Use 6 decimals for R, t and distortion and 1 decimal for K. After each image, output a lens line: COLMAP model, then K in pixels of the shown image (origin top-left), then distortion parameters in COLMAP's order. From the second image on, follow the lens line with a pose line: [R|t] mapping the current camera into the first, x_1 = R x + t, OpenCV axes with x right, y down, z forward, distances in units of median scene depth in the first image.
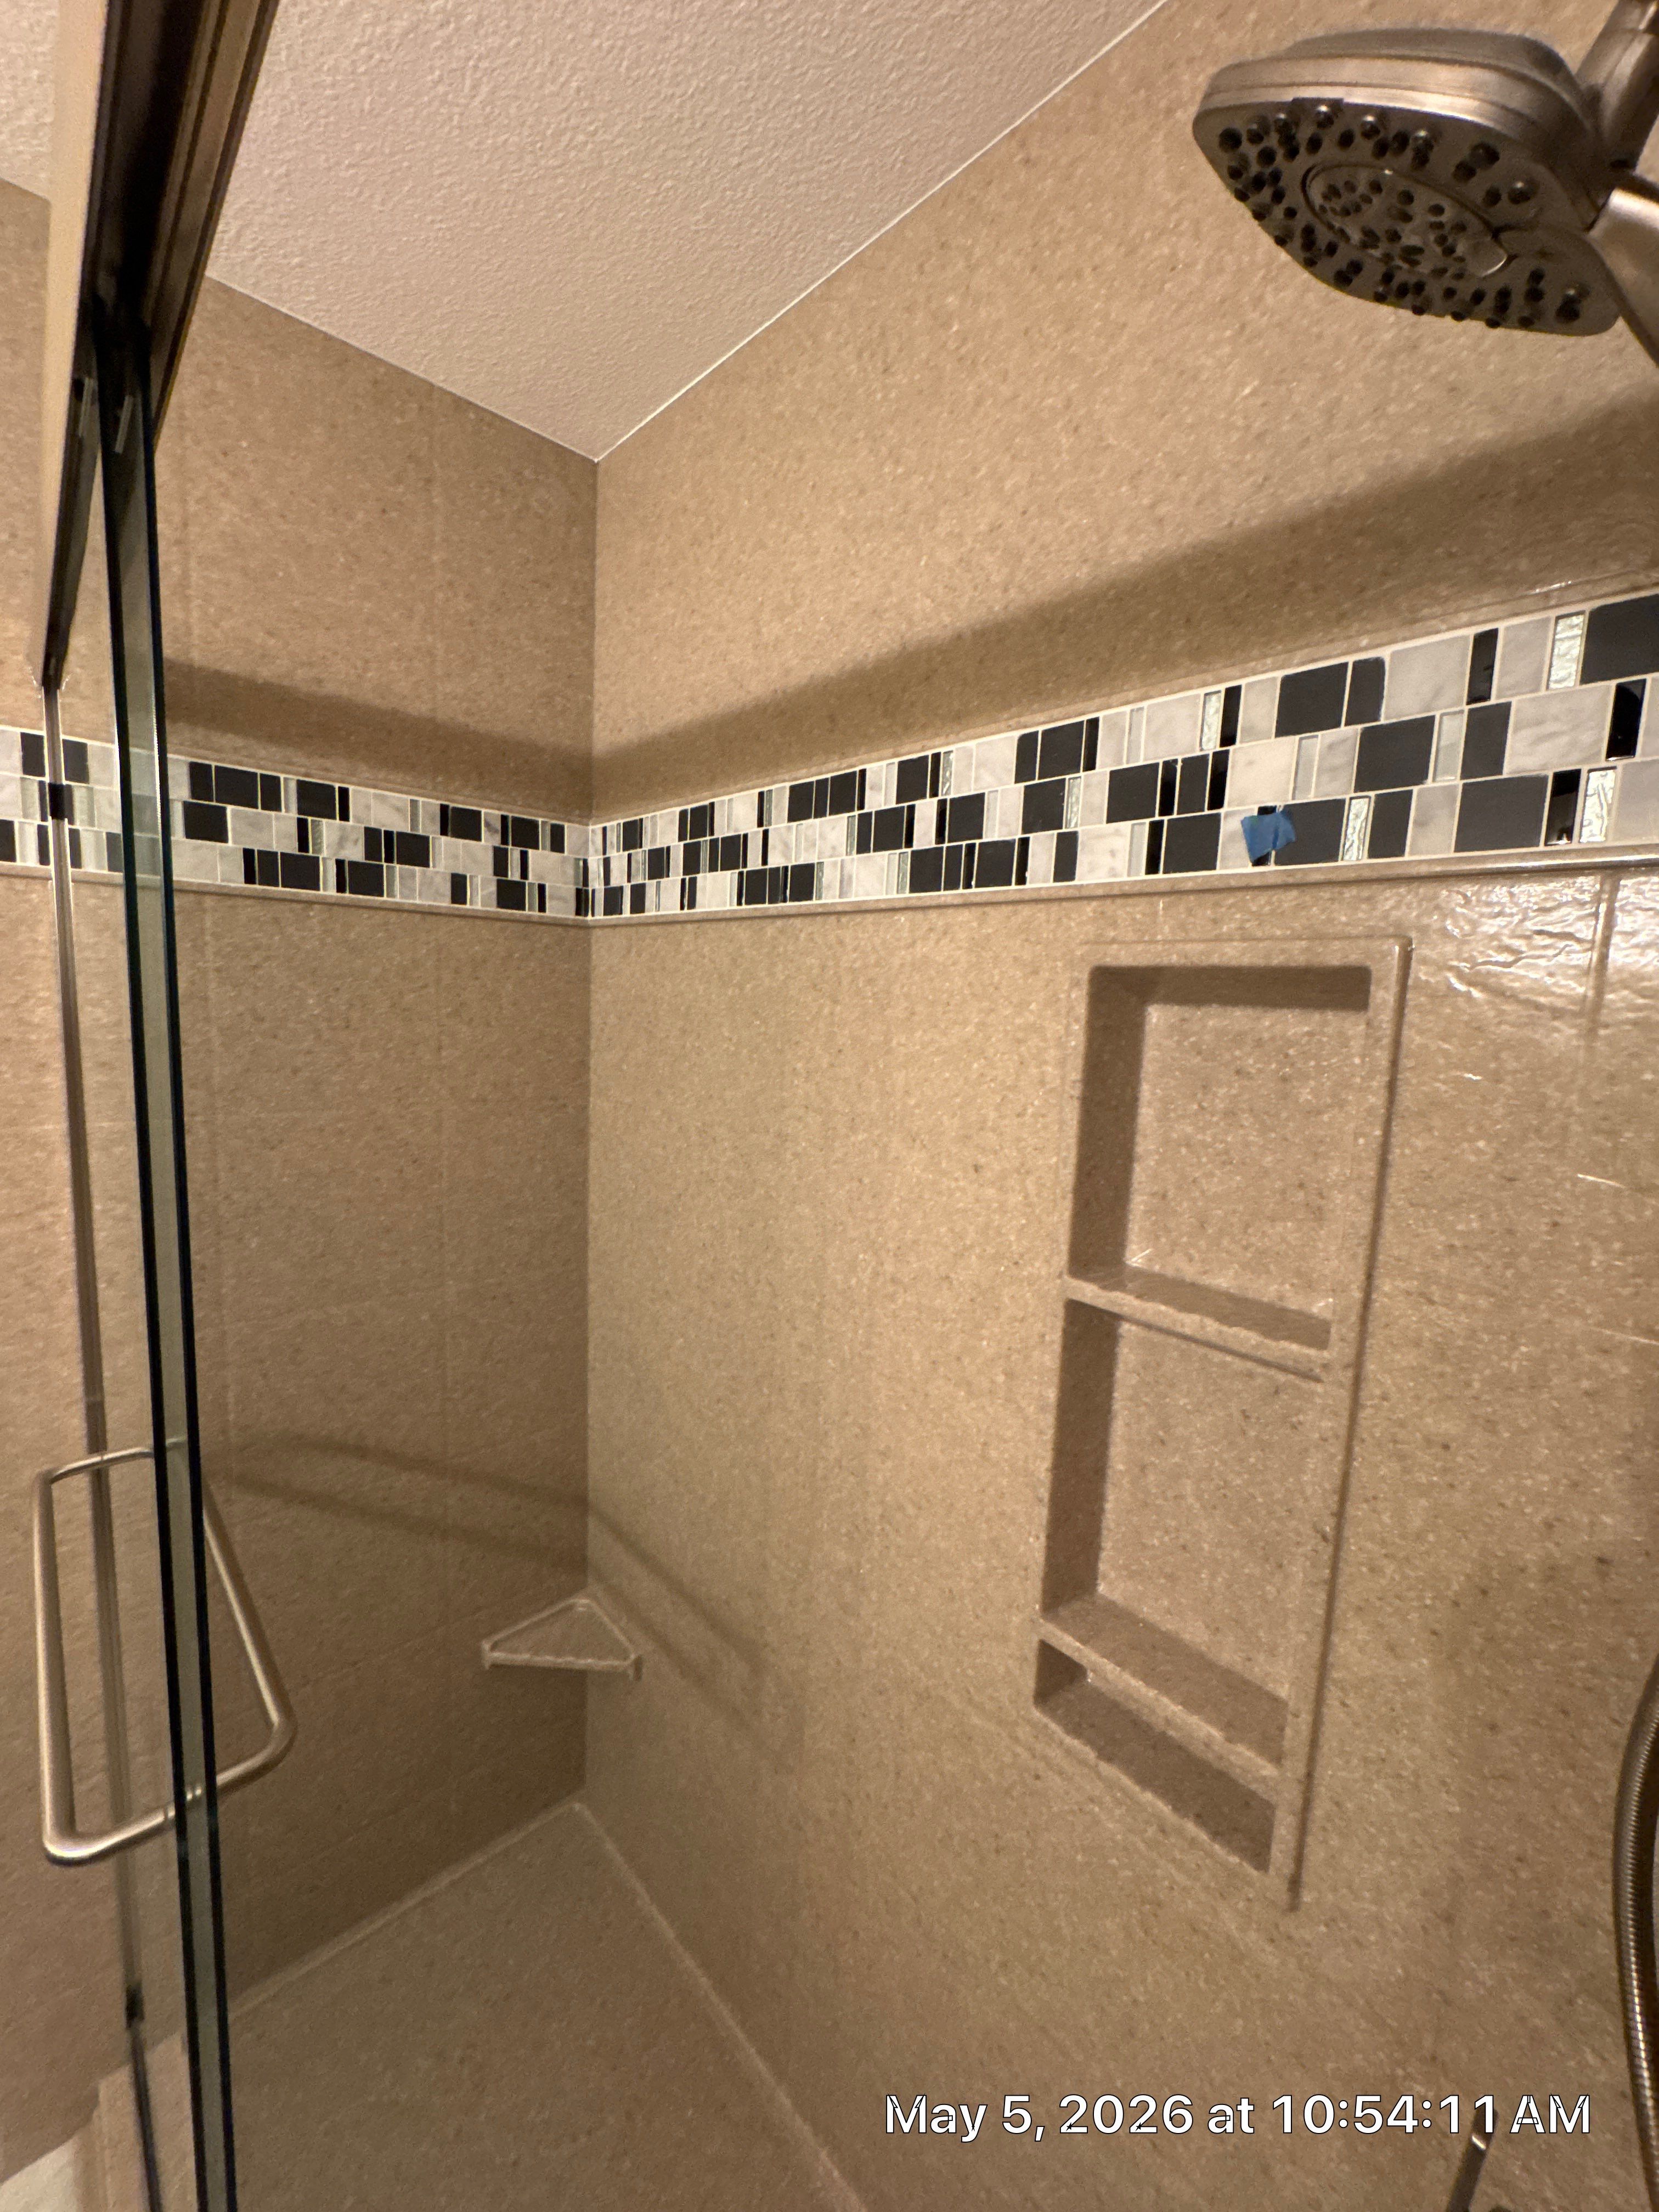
lens RADIAL K [[877.2, 0, 829.5], [0, 877.2, 1106.0], [0, 0, 1]] dist [-0.000438, -0.000451]
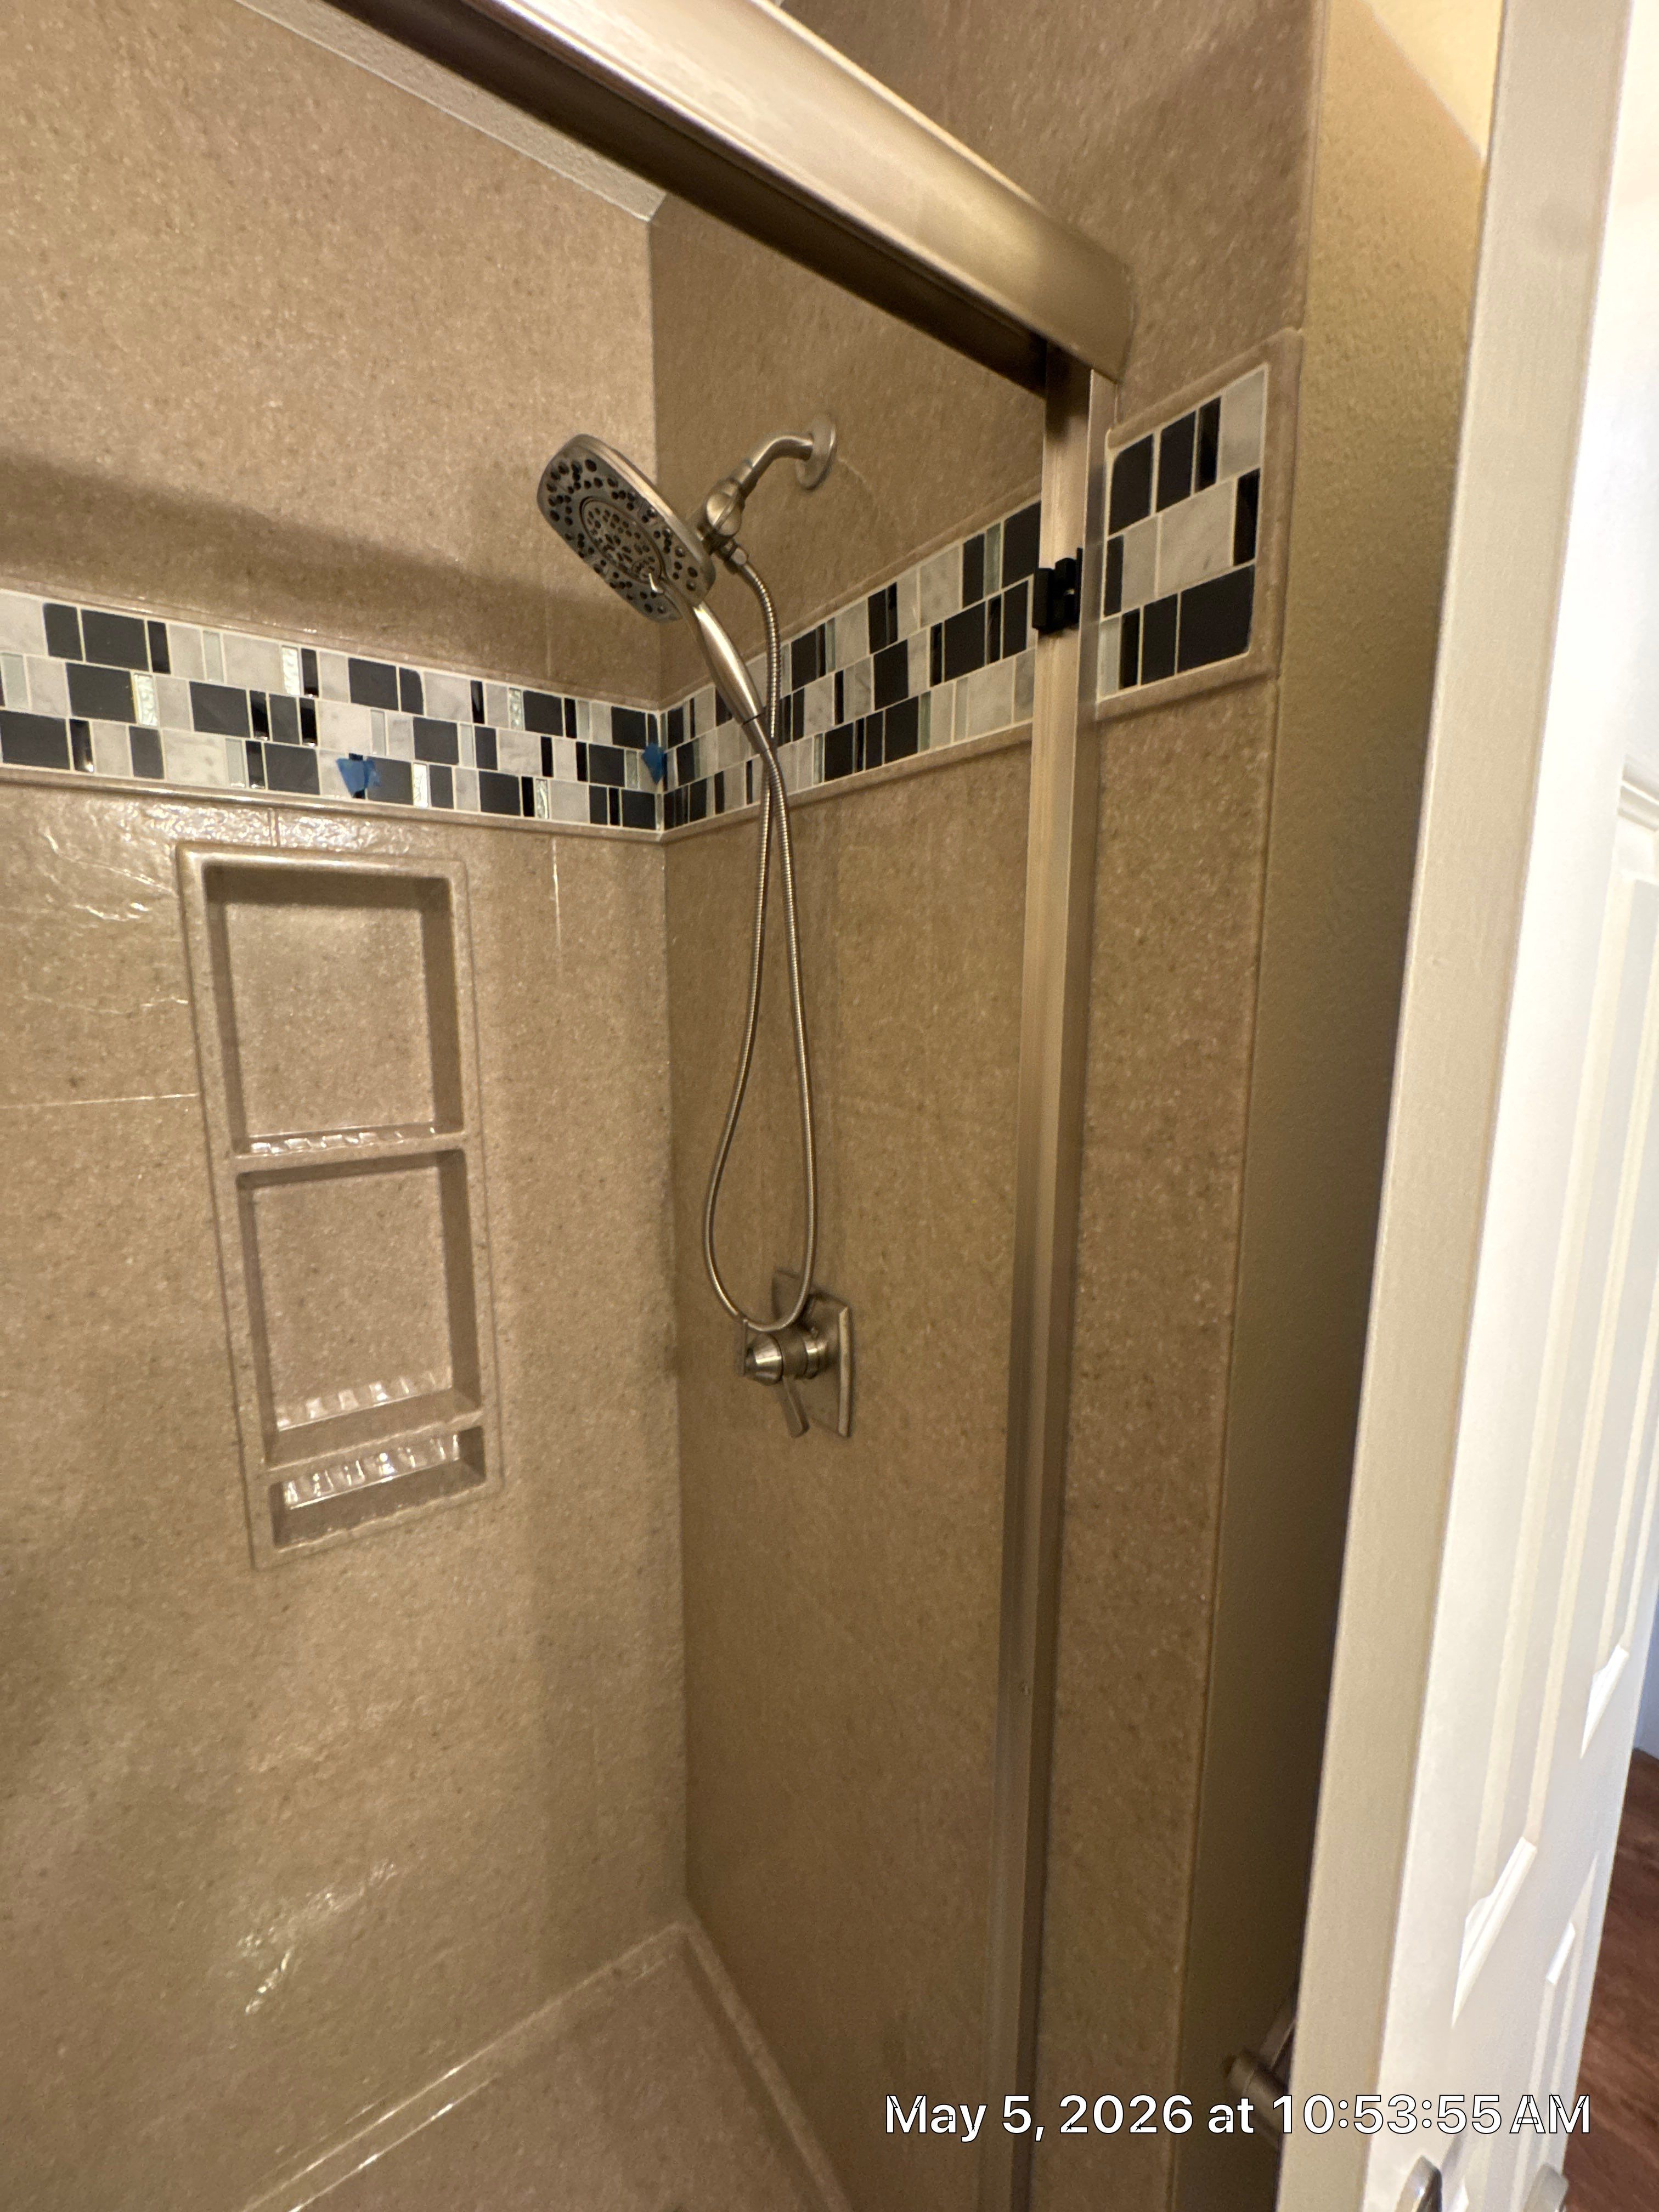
lens RADIAL K [[877.2, 0, 829.5], [0, 877.2, 1106.0], [0, 0, 1]] dist [-0.000438, -0.000451]
pose [[0.129280, -0.195361, 0.972173, -0.755845], [0.121919, 0.976094, 0.179936, 0.032971], [-0.984085, 0.095264, 0.150008, 0.111771]]
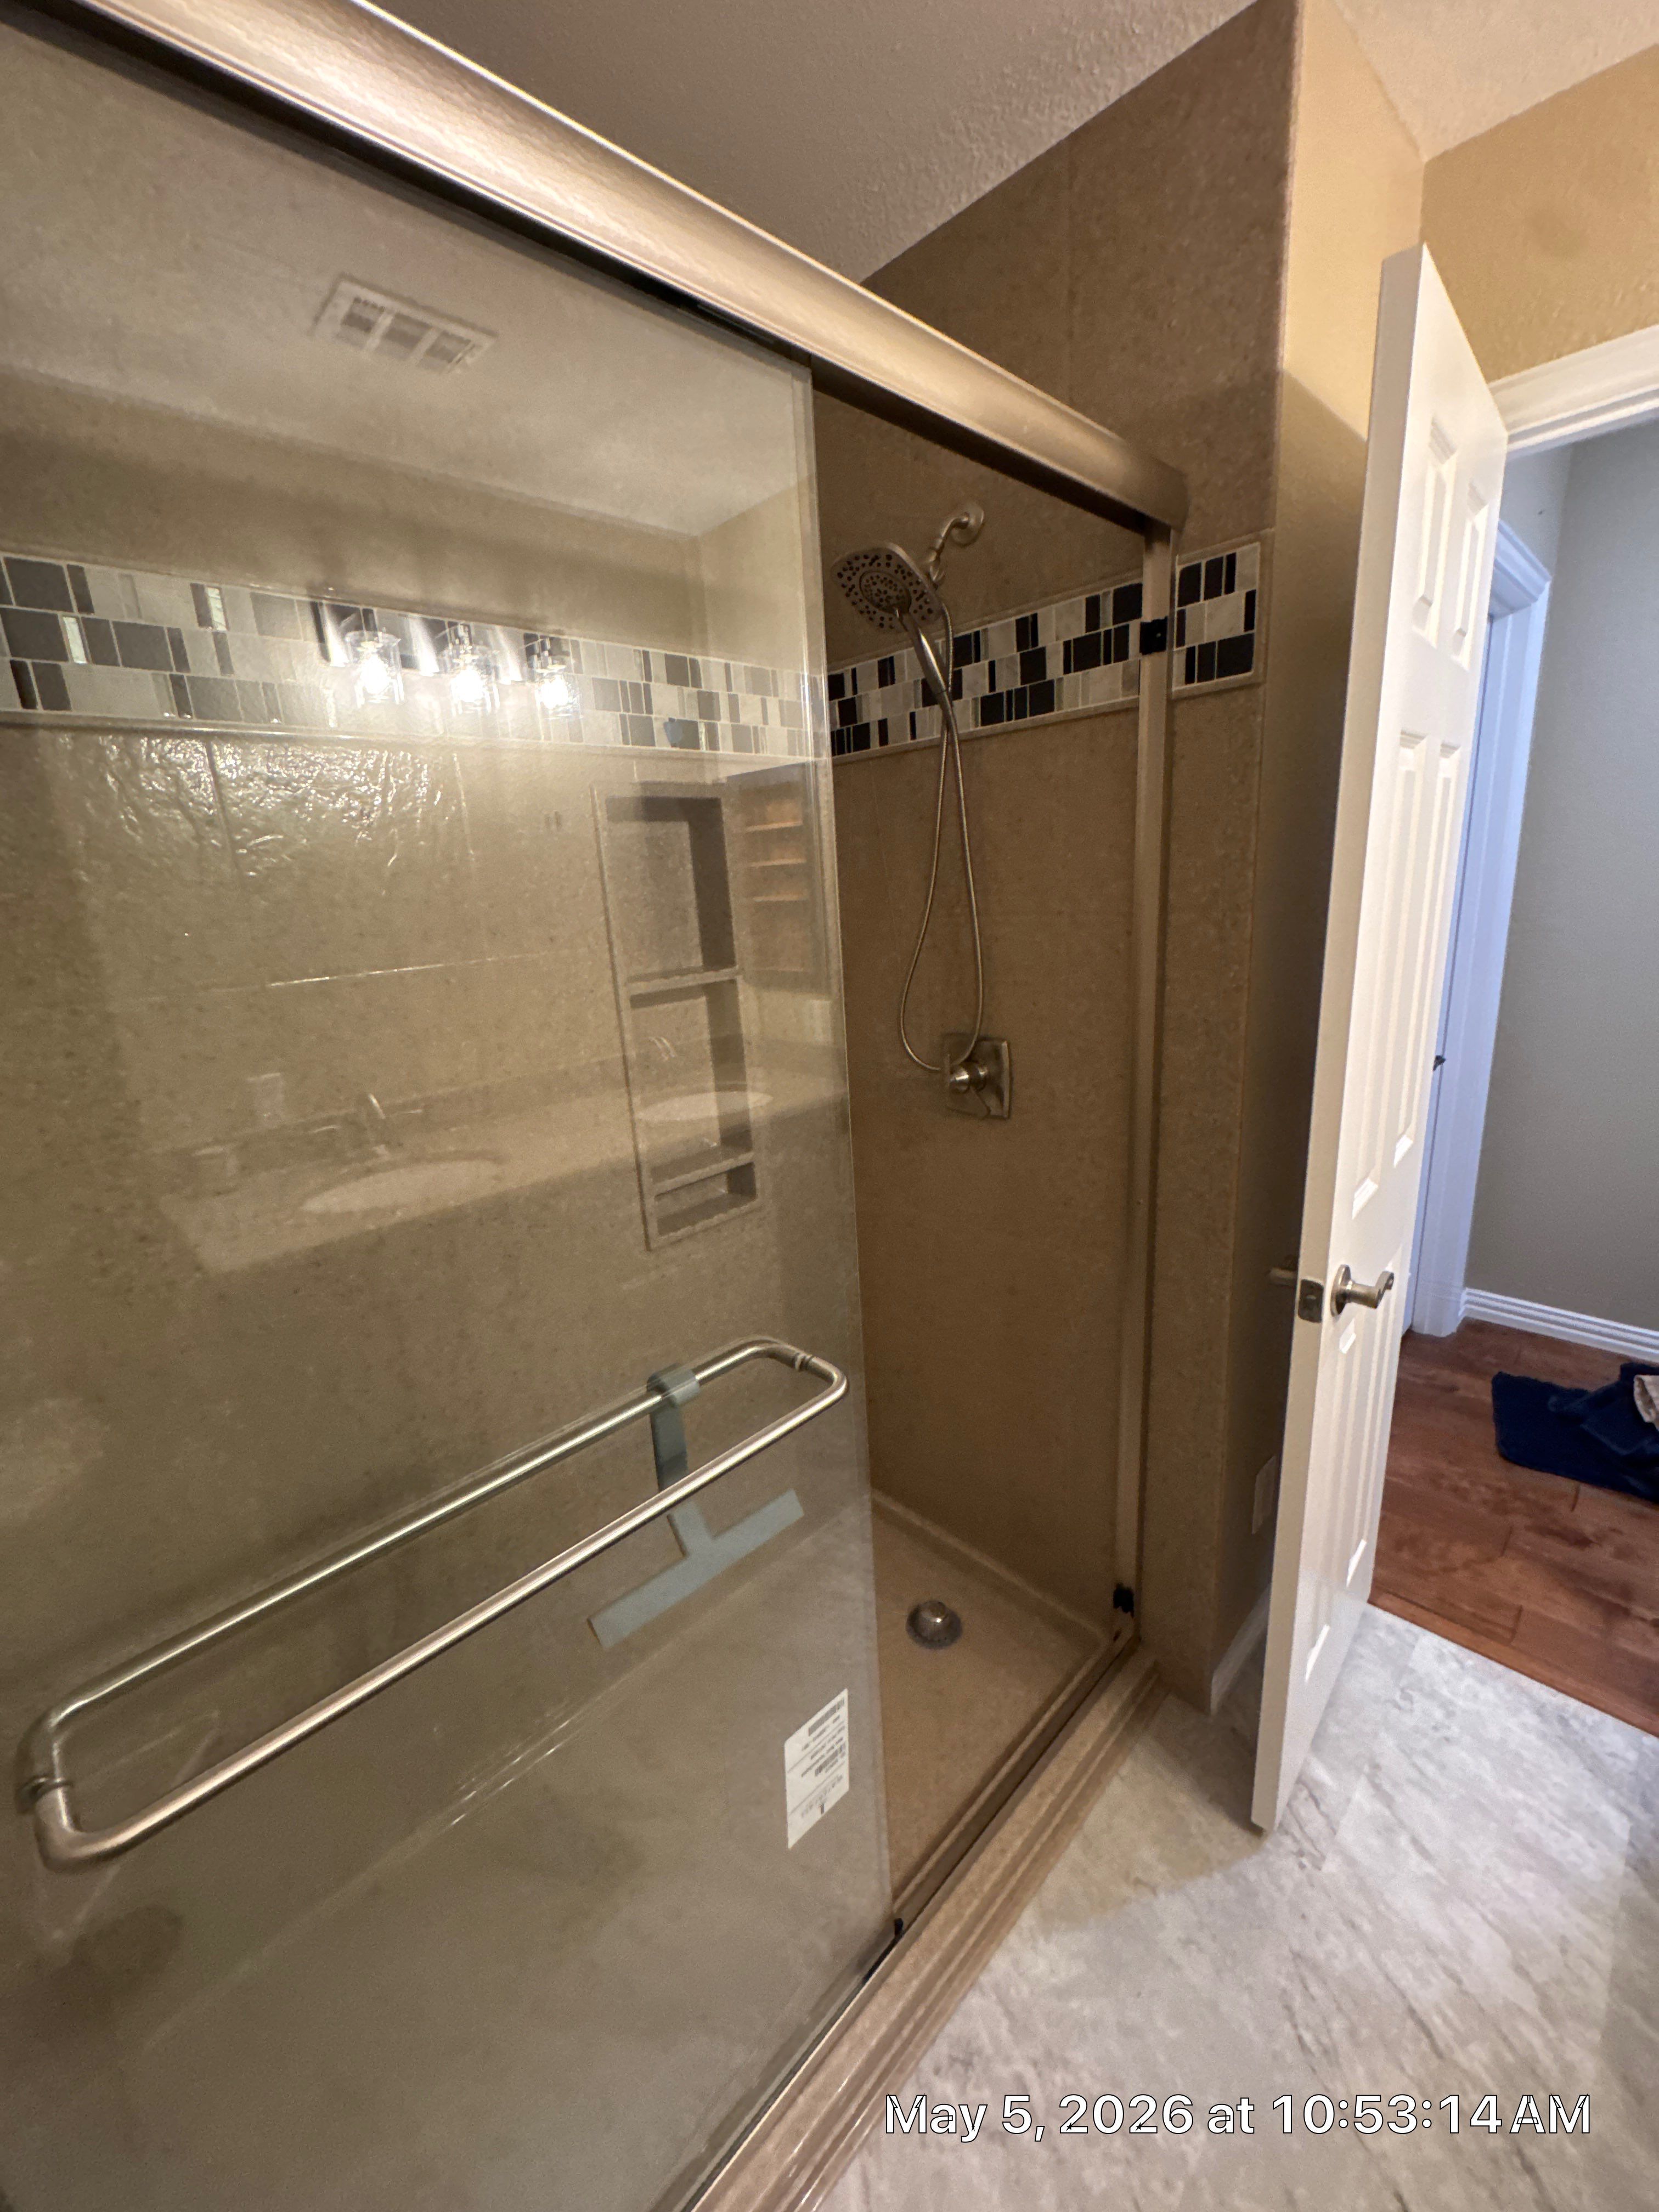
lens RADIAL K [[877.2, 0, 829.5], [0, 877.2, 1106.0], [0, 0, 1]] dist [-0.000438, -0.000451]
pose [[-0.046868, -0.296268, 0.953954, -1.625690], [0.179814, 0.936901, 0.299806, -0.029652], [-0.982583, 0.185586, 0.009363, 0.704962]]
